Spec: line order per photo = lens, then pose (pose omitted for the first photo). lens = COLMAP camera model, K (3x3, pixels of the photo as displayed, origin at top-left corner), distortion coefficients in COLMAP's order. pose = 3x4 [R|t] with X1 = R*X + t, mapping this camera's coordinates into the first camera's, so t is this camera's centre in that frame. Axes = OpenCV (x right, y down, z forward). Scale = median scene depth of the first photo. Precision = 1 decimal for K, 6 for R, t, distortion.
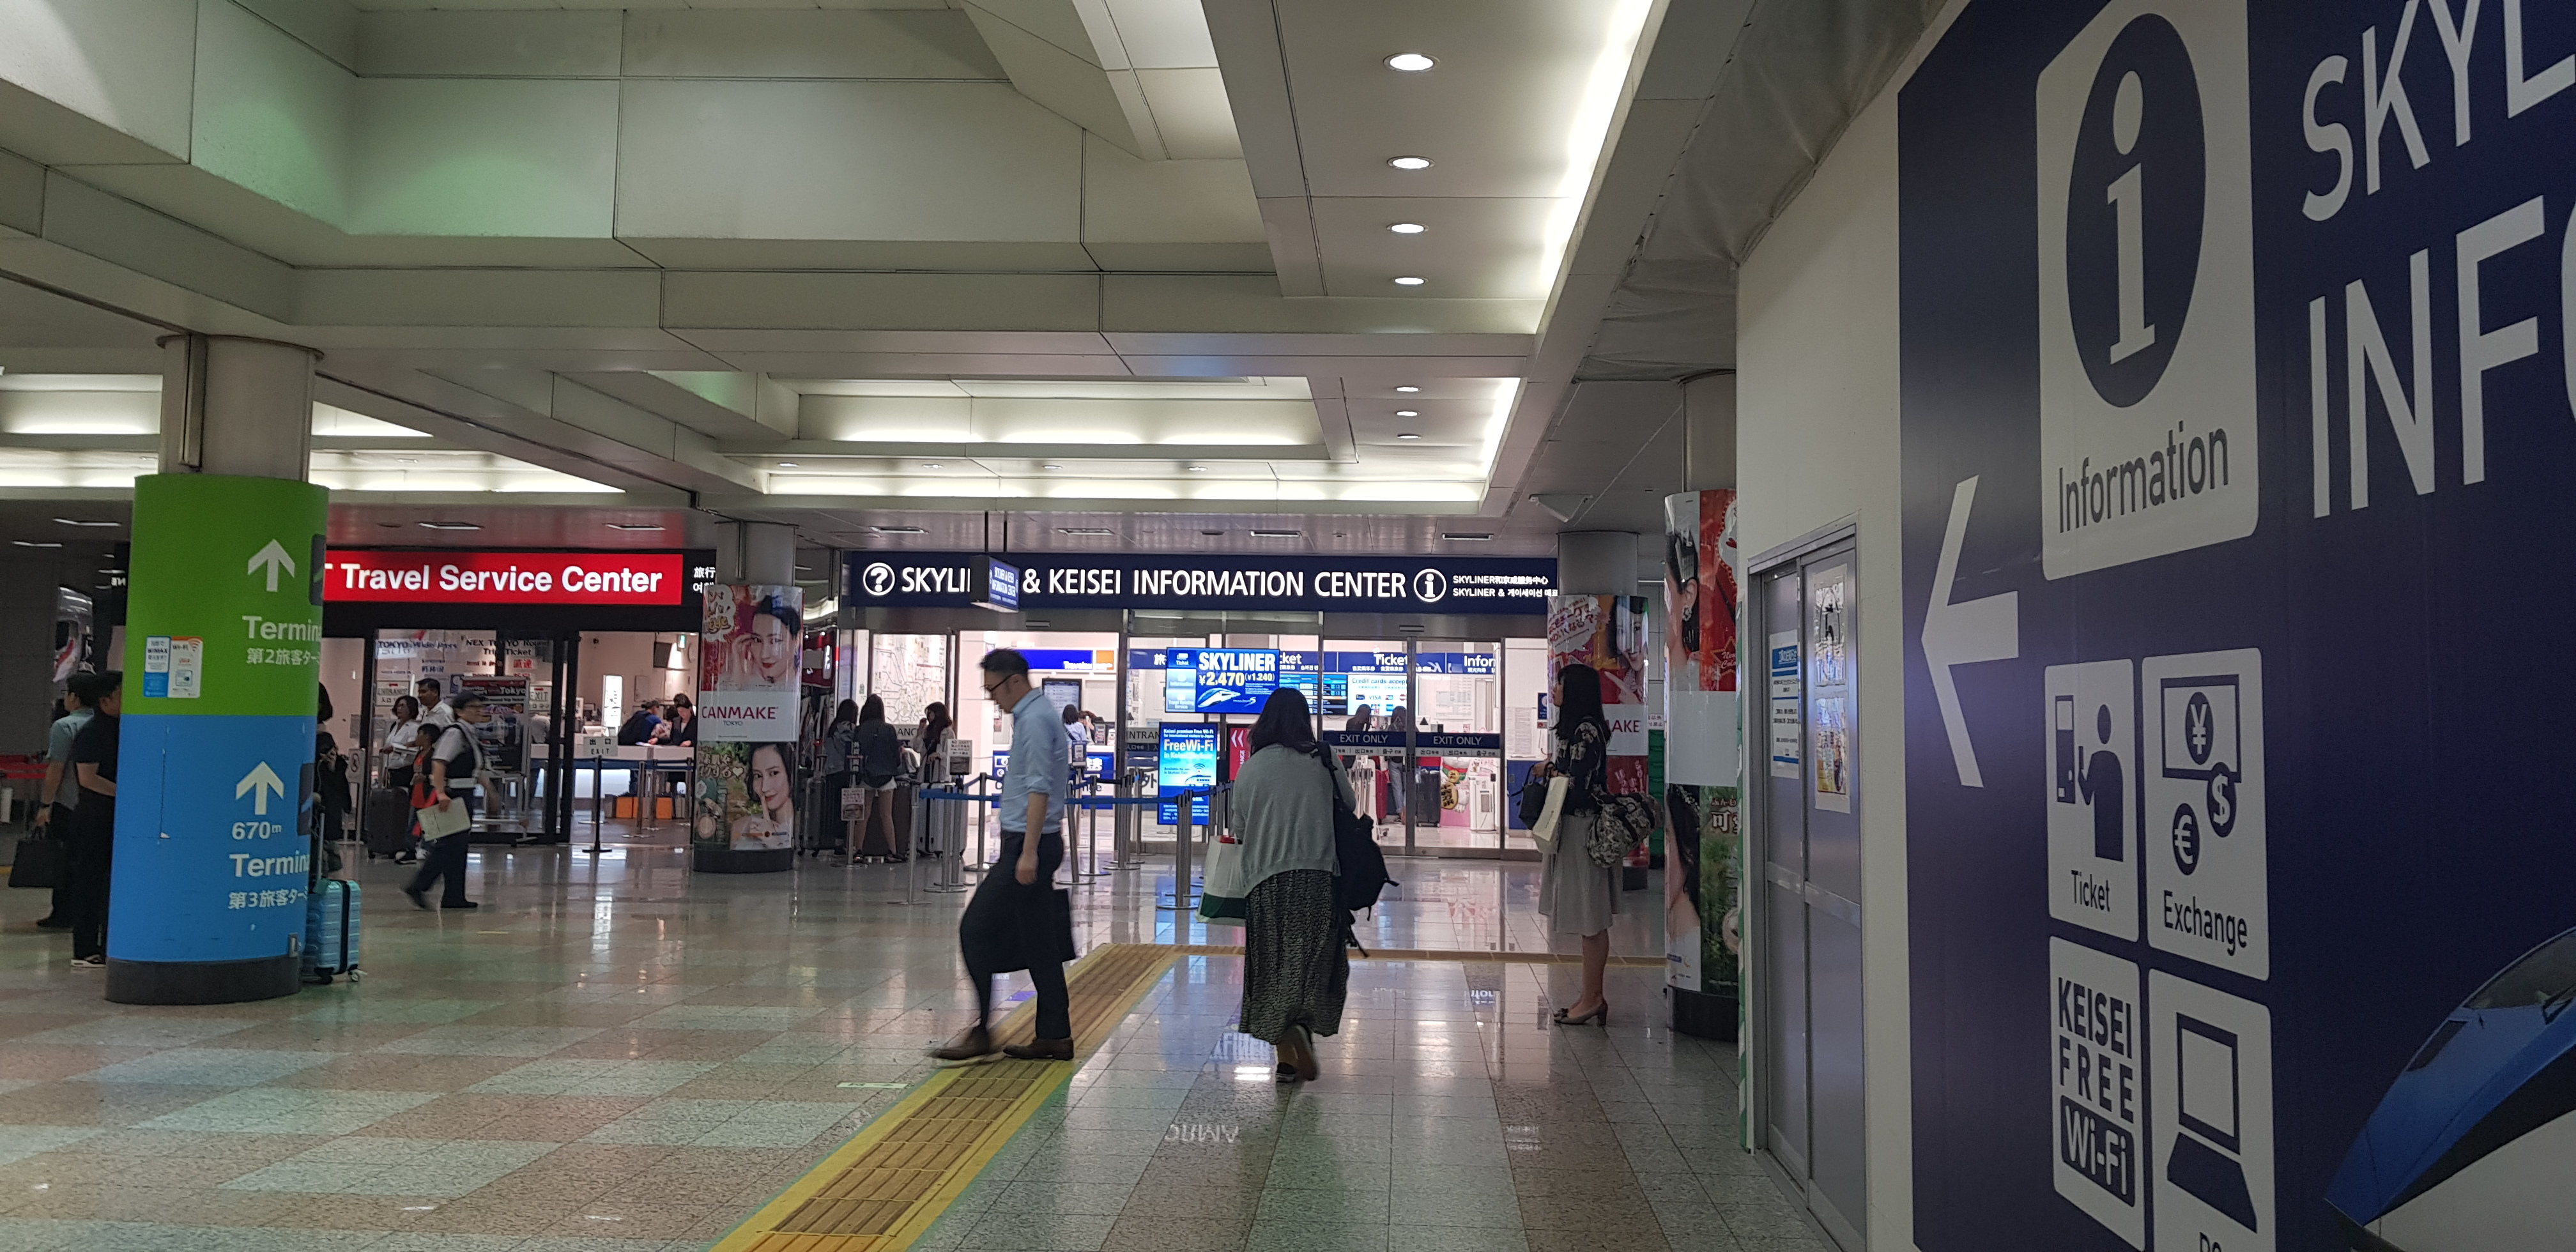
lens RADIAL K [[2011.4, 0, 1273.9], [0, 2011.4, 610.3], [0, 0, 1]] dist [0.094337, -0.015352]
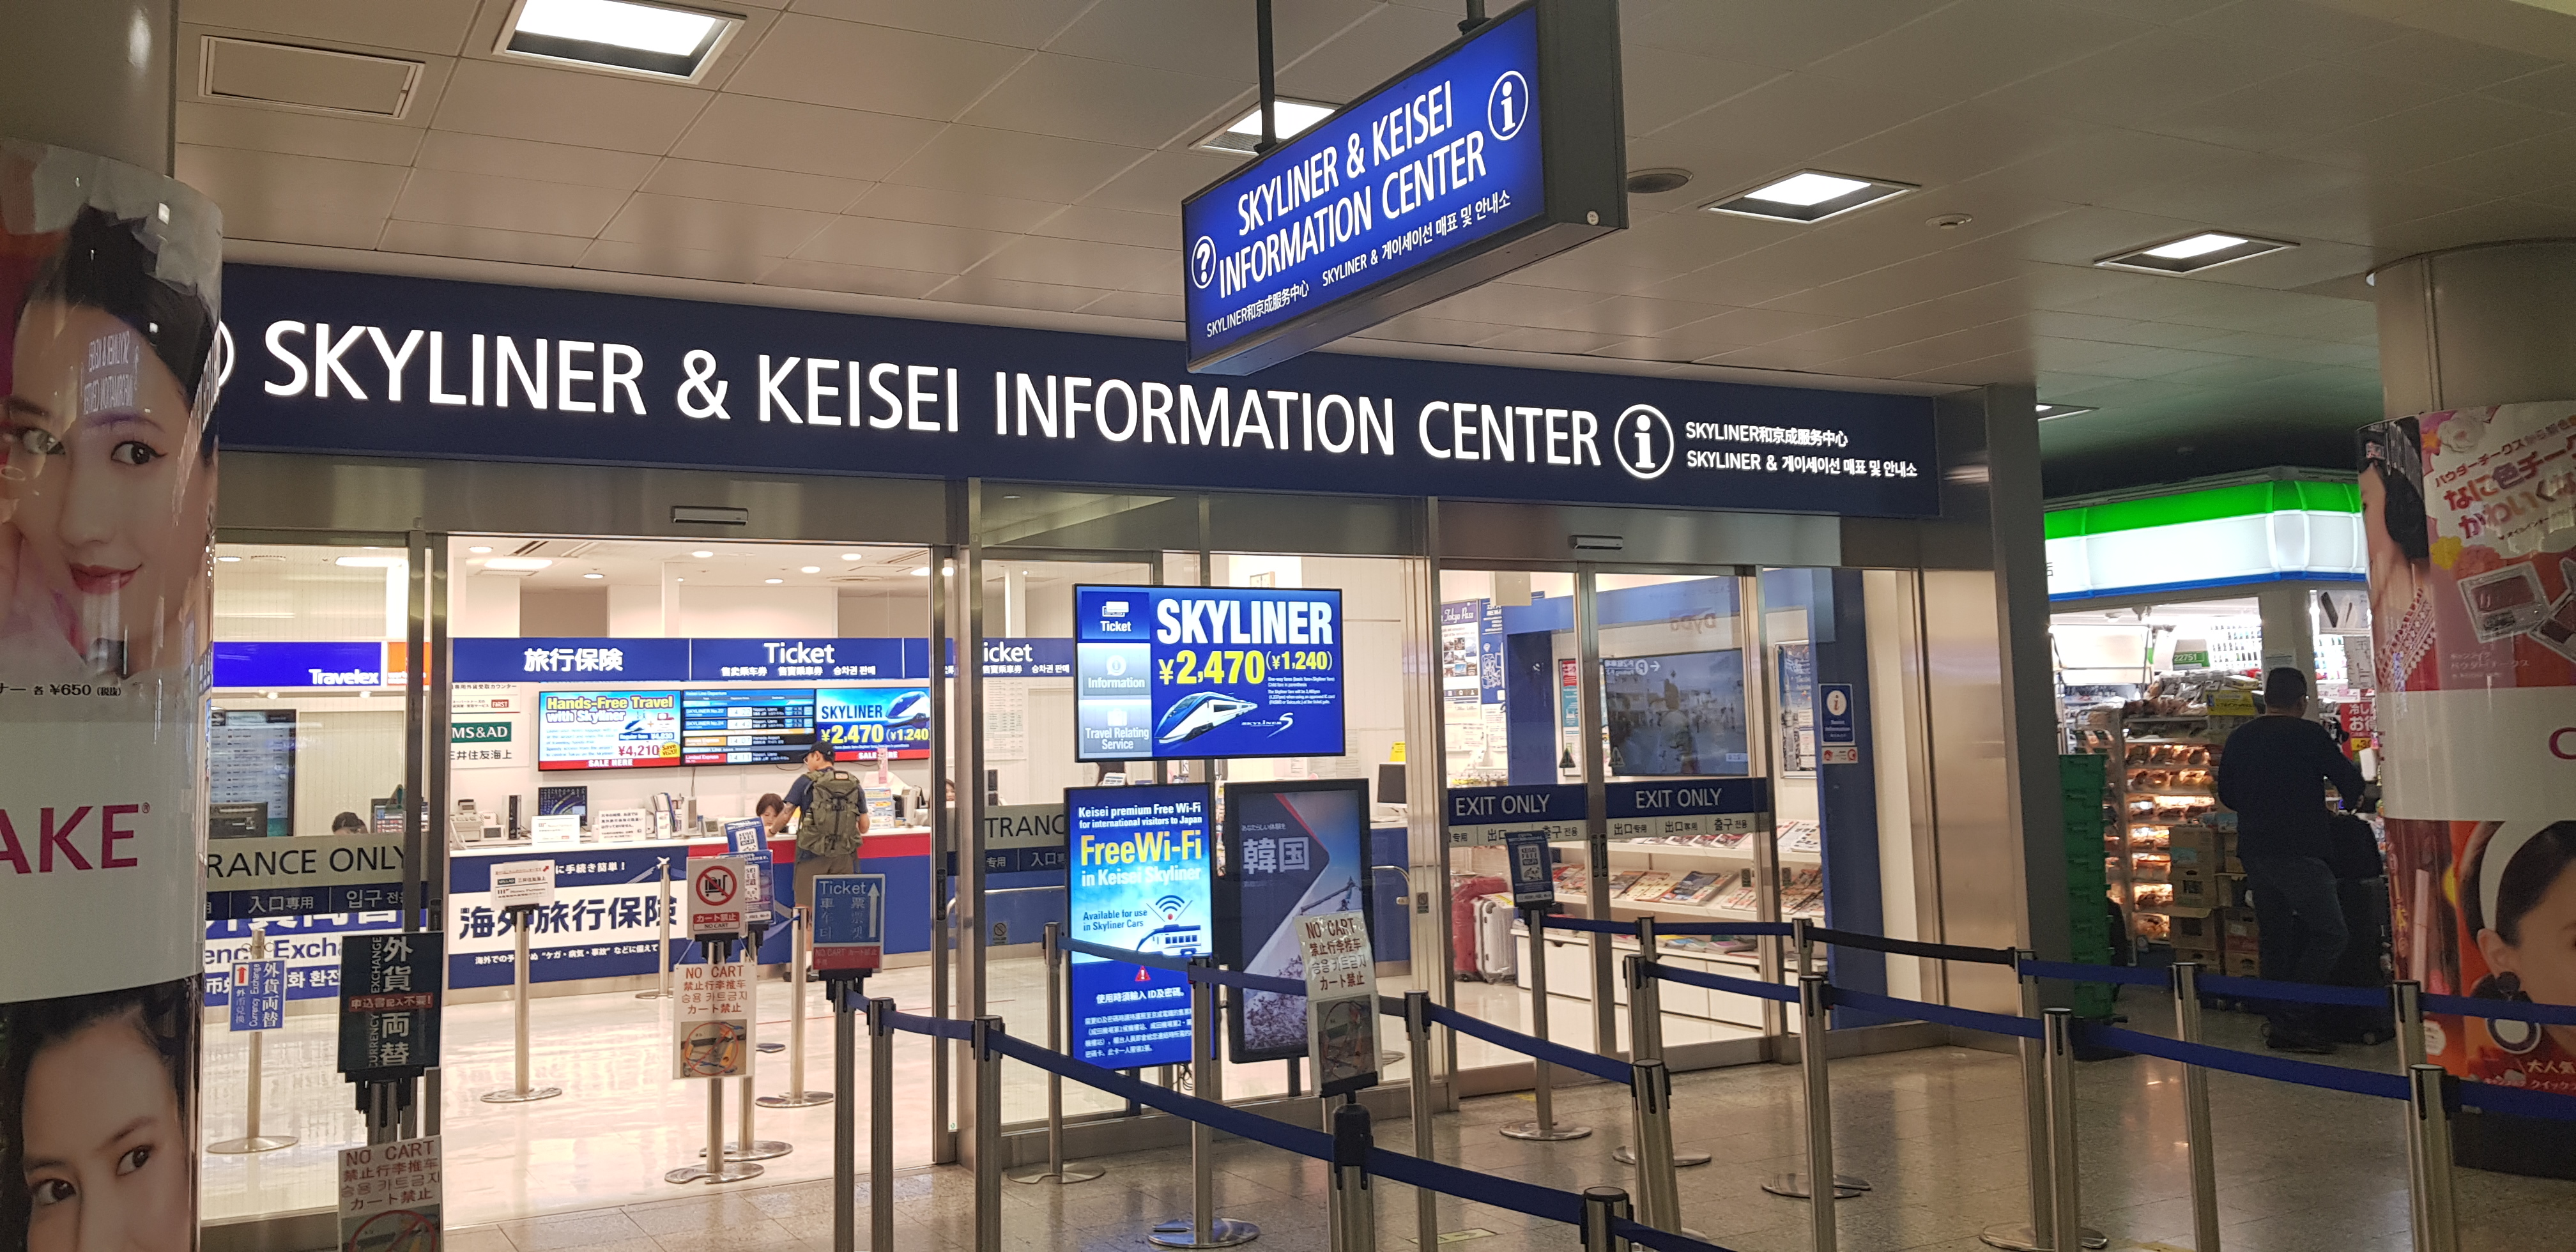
lens RADIAL K [[2011.4, 0, 1206.2], [0, 2011.4, 597.9], [0, 0, 1]] dist [0.094337, -0.015352]
pose [[0.859805, 0.002139, 0.510618, -0.221199], [0.010192, 0.999720, -0.021349, 0.029039], [-0.510521, 0.023560, 0.859543, 0.670144]]
